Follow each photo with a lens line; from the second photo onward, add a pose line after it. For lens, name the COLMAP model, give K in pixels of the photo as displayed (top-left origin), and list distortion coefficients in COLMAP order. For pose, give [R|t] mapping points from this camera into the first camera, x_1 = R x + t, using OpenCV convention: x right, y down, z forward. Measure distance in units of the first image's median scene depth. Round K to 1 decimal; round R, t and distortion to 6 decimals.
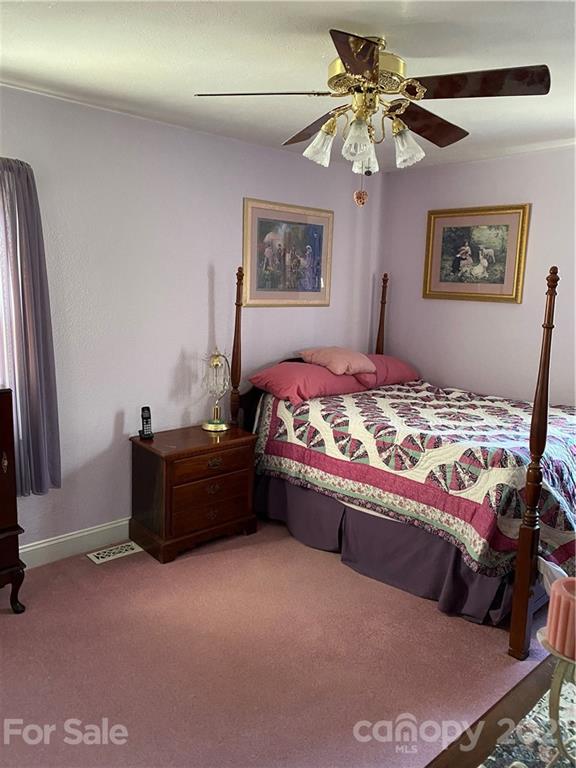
lens RADIAL K [[594.9, 0, 286.5], [0, 594.9, 378.1], [0, 0, 1]] dist [0.006426, 0.002901]
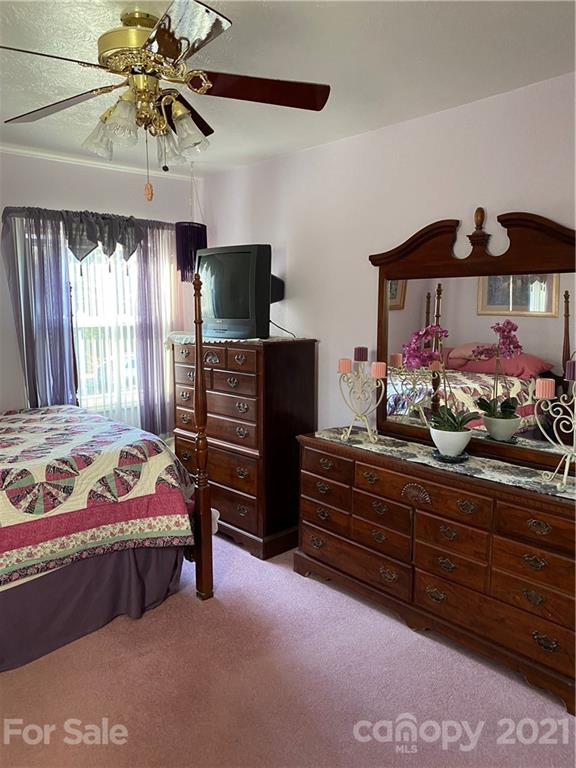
lens RADIAL K [[594.9, 0, 286.7], [0, 594.9, 390.7], [0, 0, 1]] dist [0.006426, 0.002901]
pose [[-0.039117, -0.188434, 0.981307, -0.647483], [0.136240, 0.971881, 0.192055, -0.130336], [-0.989903, 0.141206, -0.012345, 0.699000]]
